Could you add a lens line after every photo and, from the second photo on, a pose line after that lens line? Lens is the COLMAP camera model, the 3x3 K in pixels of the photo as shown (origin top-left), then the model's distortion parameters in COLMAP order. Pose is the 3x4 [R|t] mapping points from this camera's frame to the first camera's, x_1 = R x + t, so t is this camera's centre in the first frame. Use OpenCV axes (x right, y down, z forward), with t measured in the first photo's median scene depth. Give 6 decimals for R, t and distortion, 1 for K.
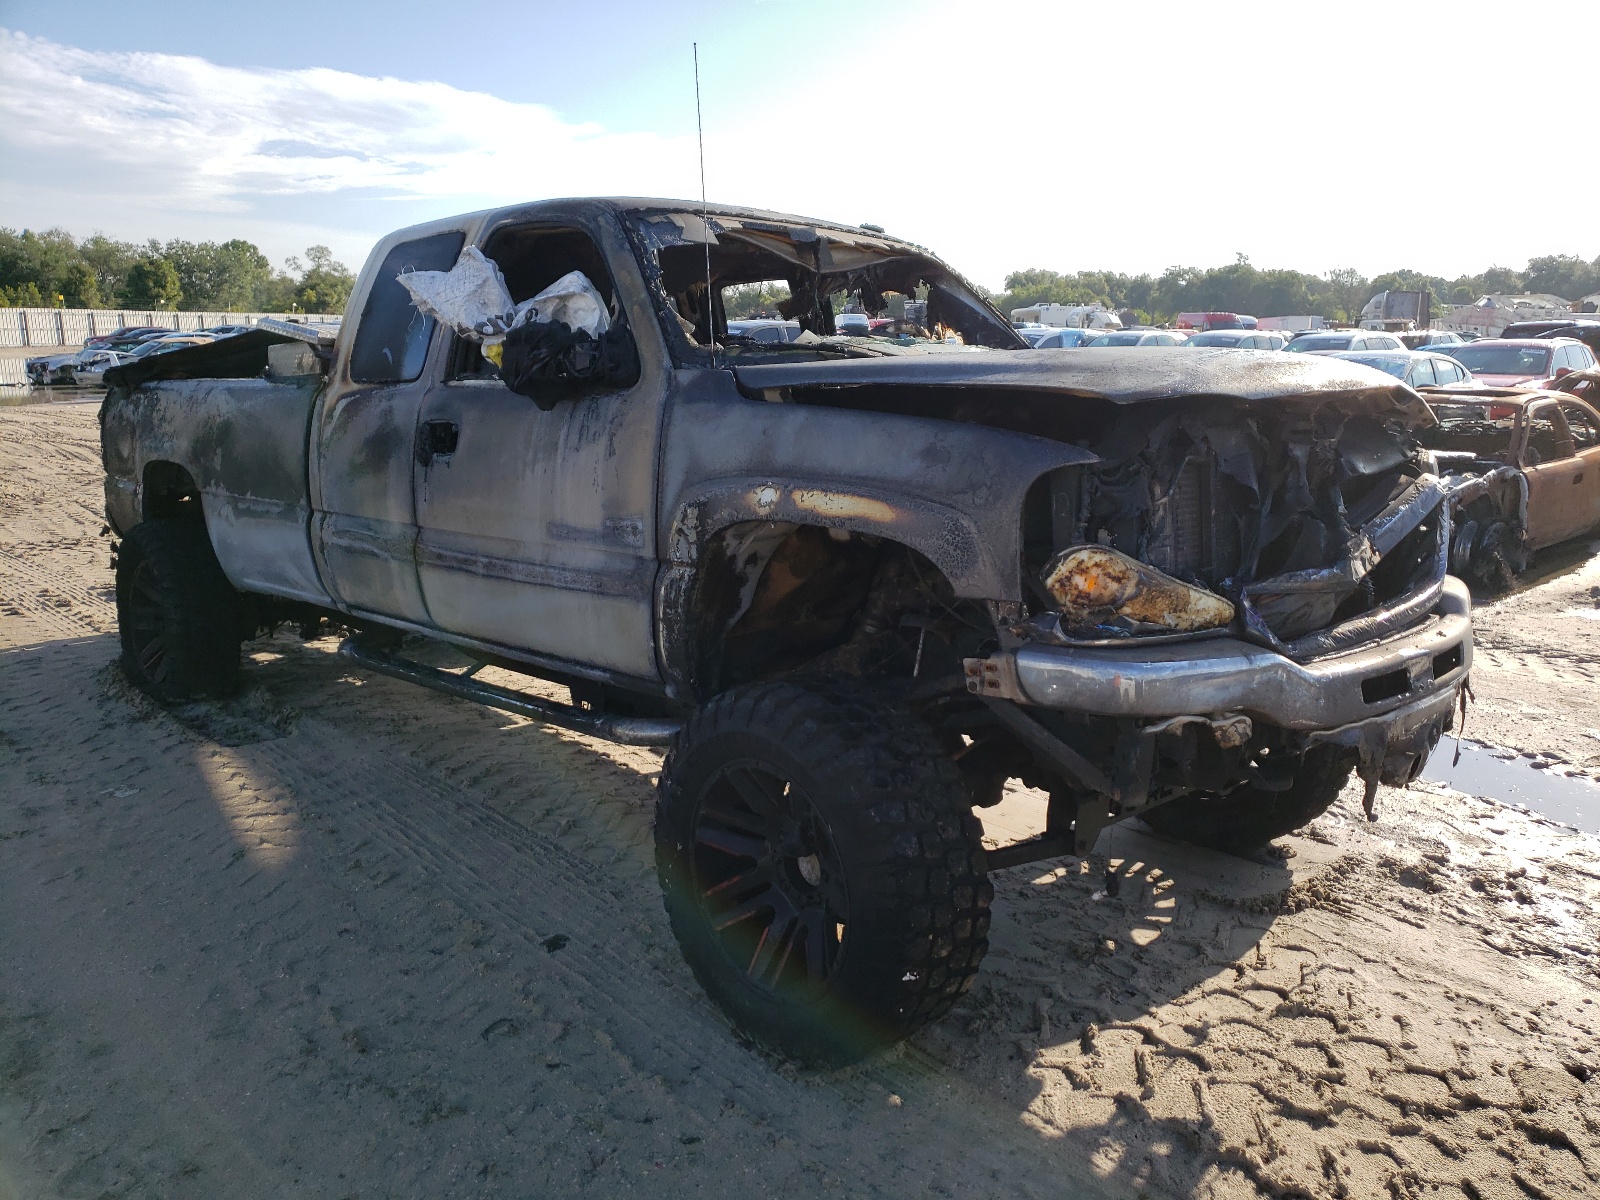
lens RADIAL K [[1262.0, 0, 825.7], [0, 1262.0, 605.1], [0, 0, 1]] dist [0.020374, -0.003137]
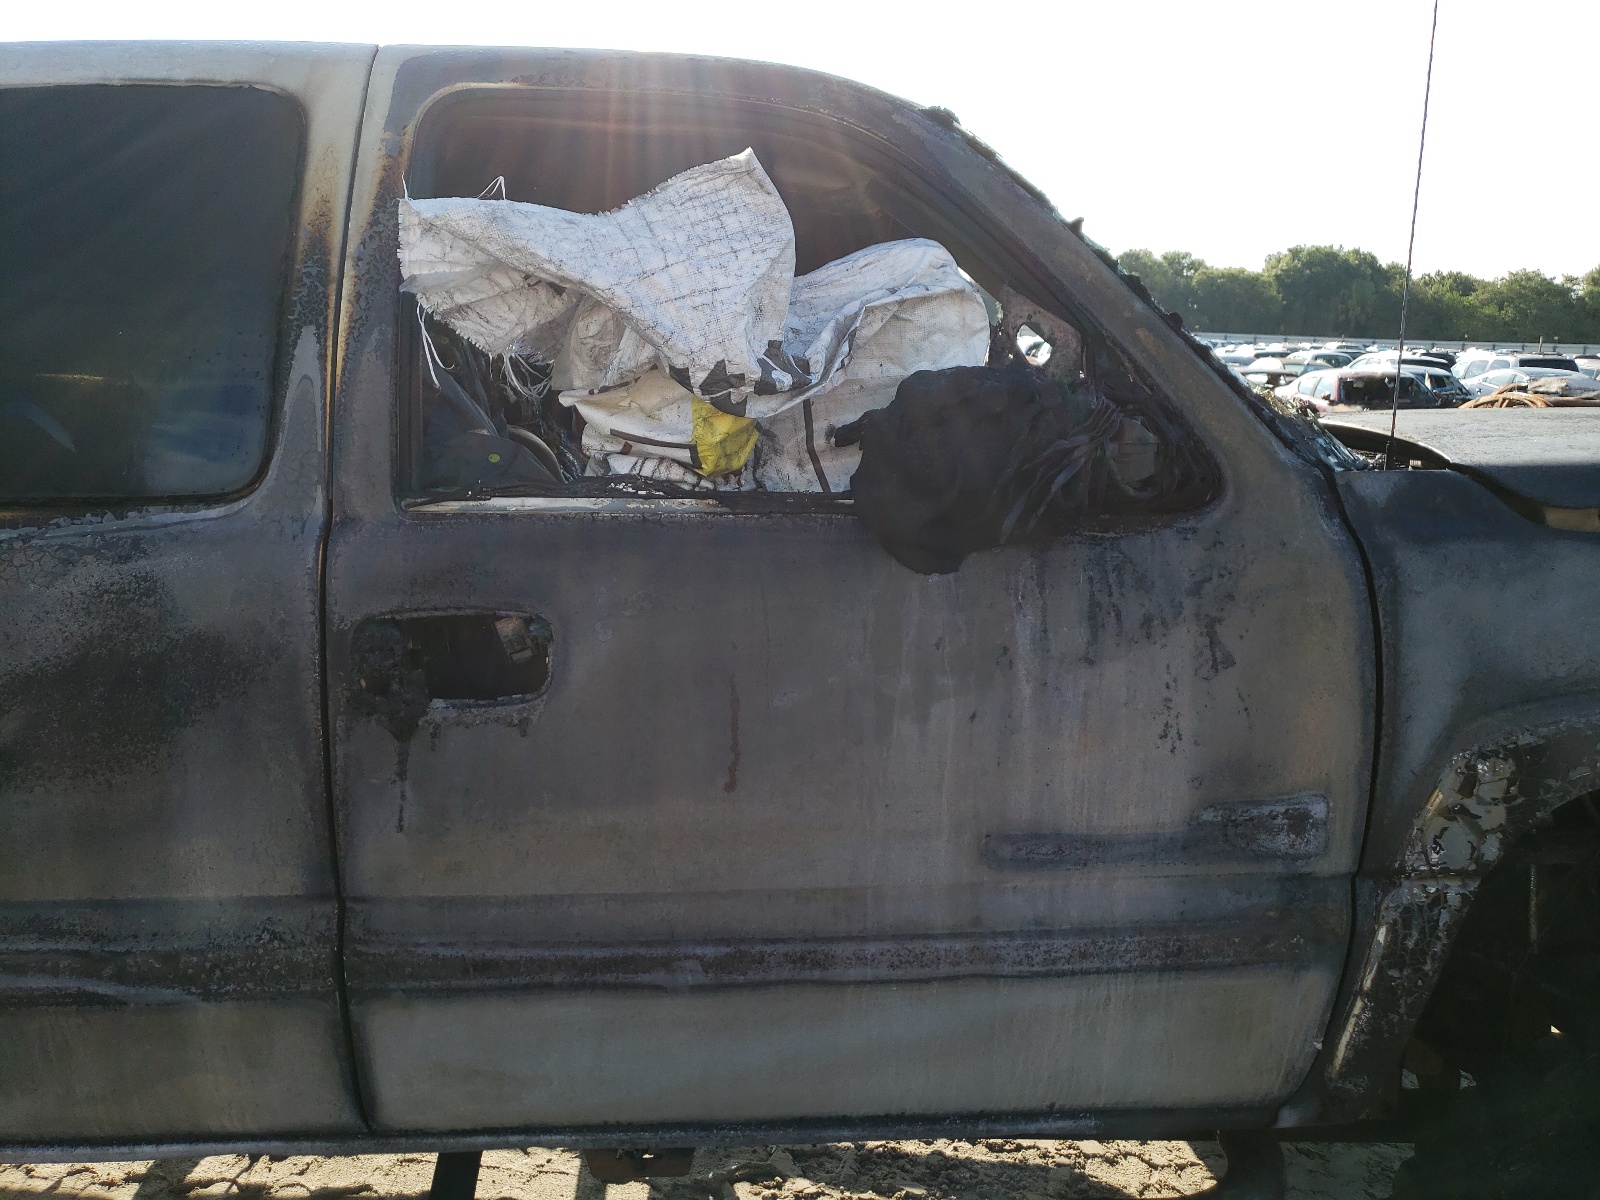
lens RADIAL K [[1258.9, 0, 754.3], [0, 1258.9, 603.8], [0, 0, 1]] dist [0.019758, 0.005673]
pose [[0.686307, -0.135943, 0.714495, -0.559985], [0.122851, 0.989929, 0.070344, -0.180035], [-0.716862, 0.039499, 0.696096, 0.753392]]
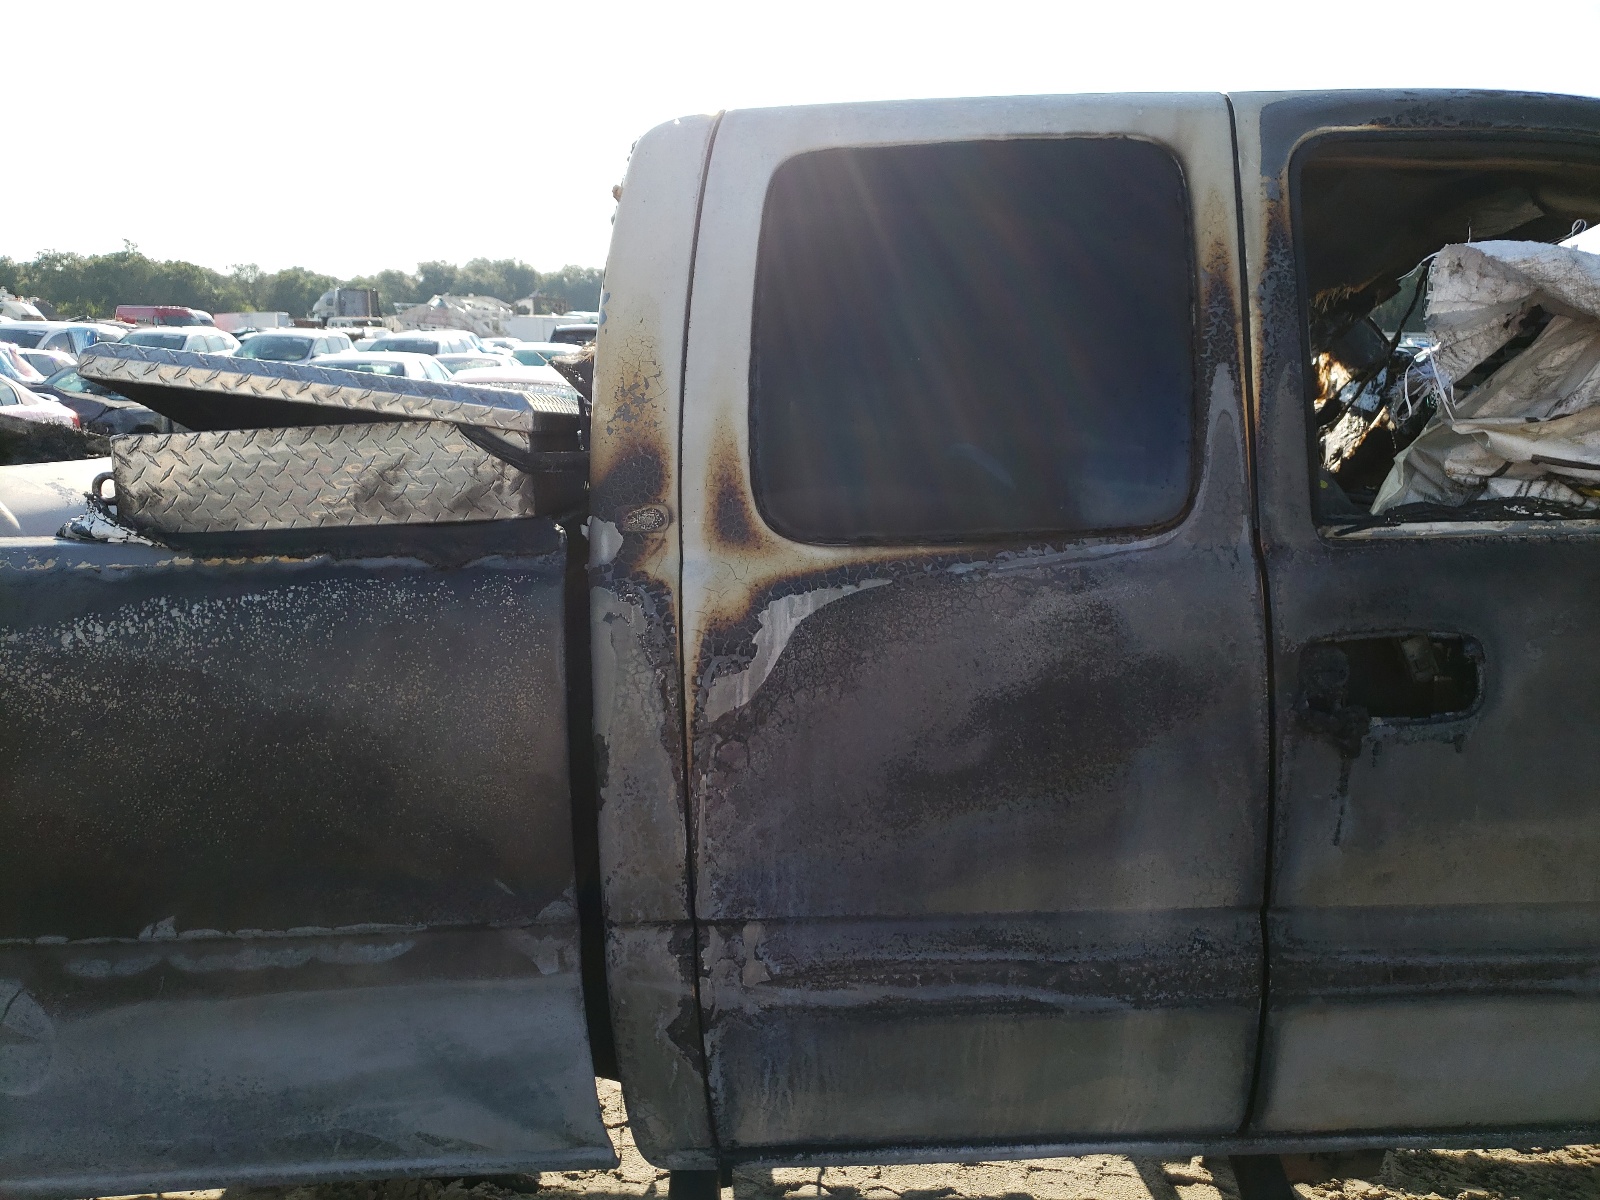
lens RADIAL K [[1258.9, 0, 754.3], [0, 1258.9, 603.8], [0, 0, 1]] dist [0.019758, 0.005673]
pose [[0.692702, -0.145221, 0.706452, -0.785093], [0.142591, 0.987760, 0.063232, -0.228268], [-0.706987, 0.056932, 0.704931, 0.956732]]
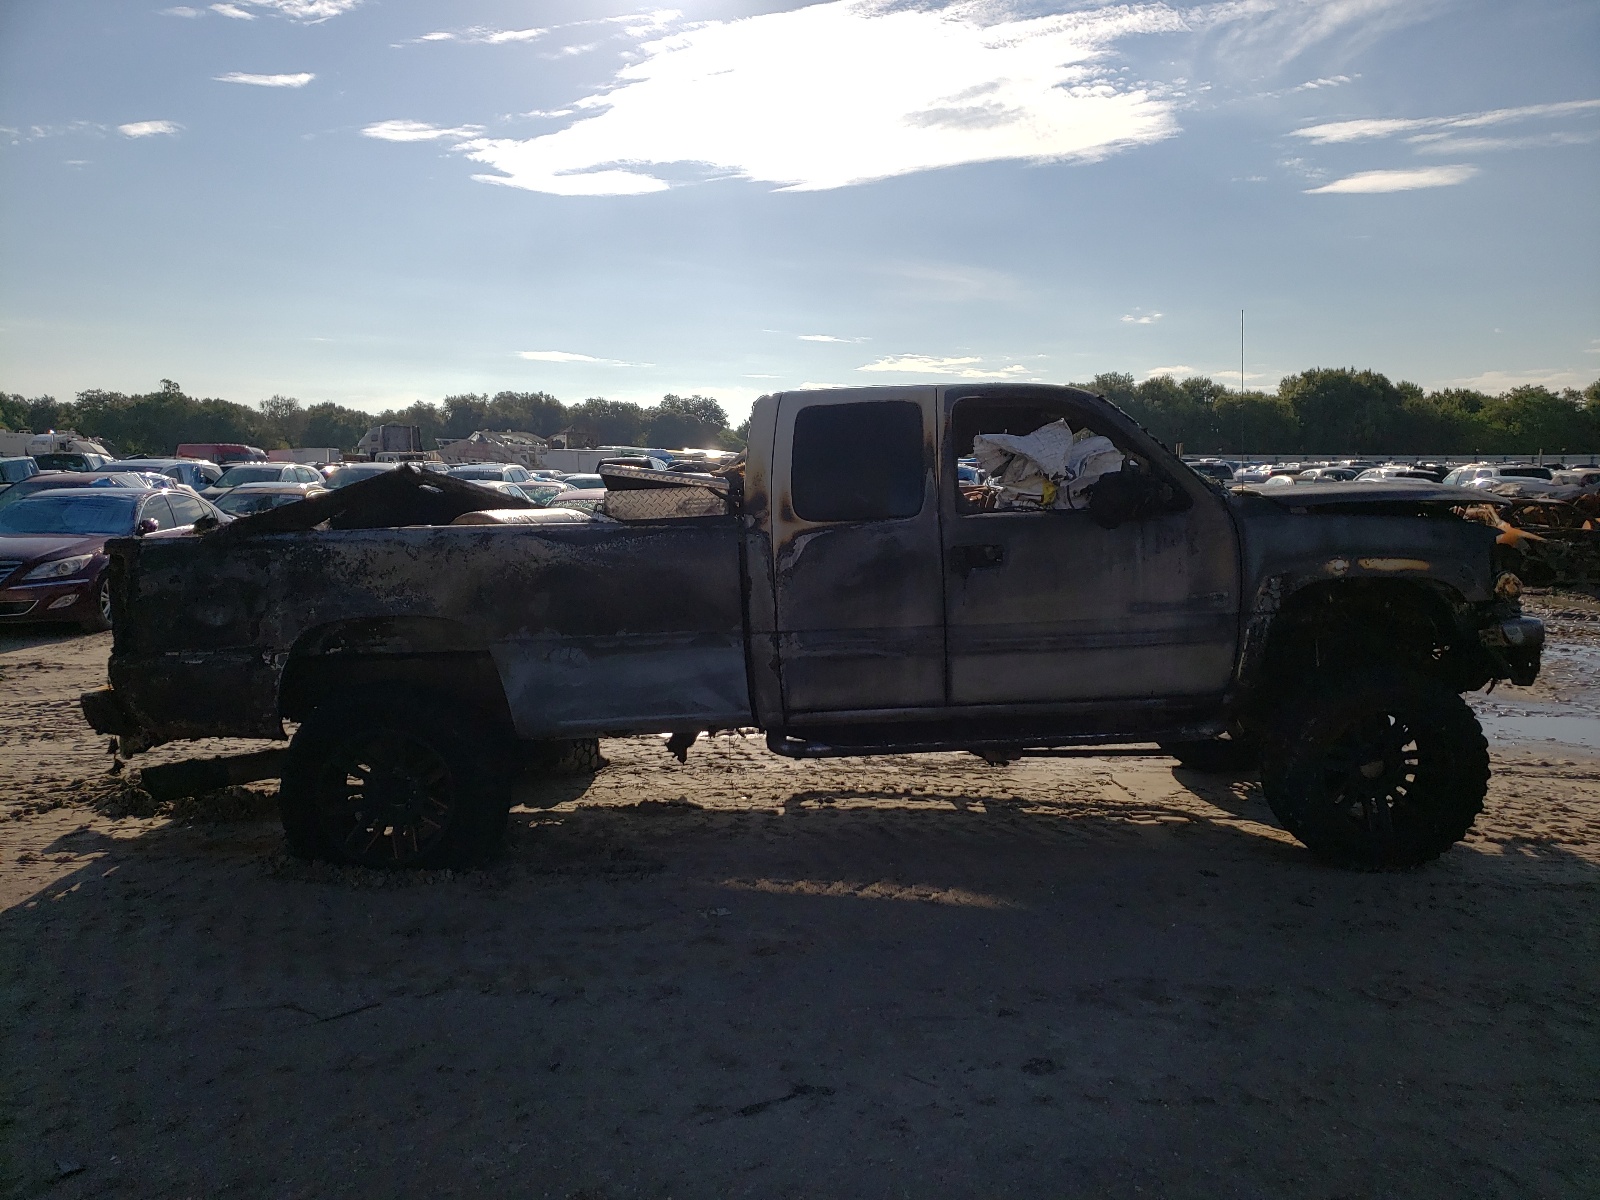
lens RADIAL K [[1213.5, 0, 803.6], [0, 1213.5, 619.6], [0, 0, 1]] dist [0.169674, -0.322578]
pose [[0.681792, -0.094007, 0.725481, -1.515897], [0.155125, 0.987735, -0.017794, -0.079380], [-0.714910, 0.124672, 0.688013, 0.283199]]
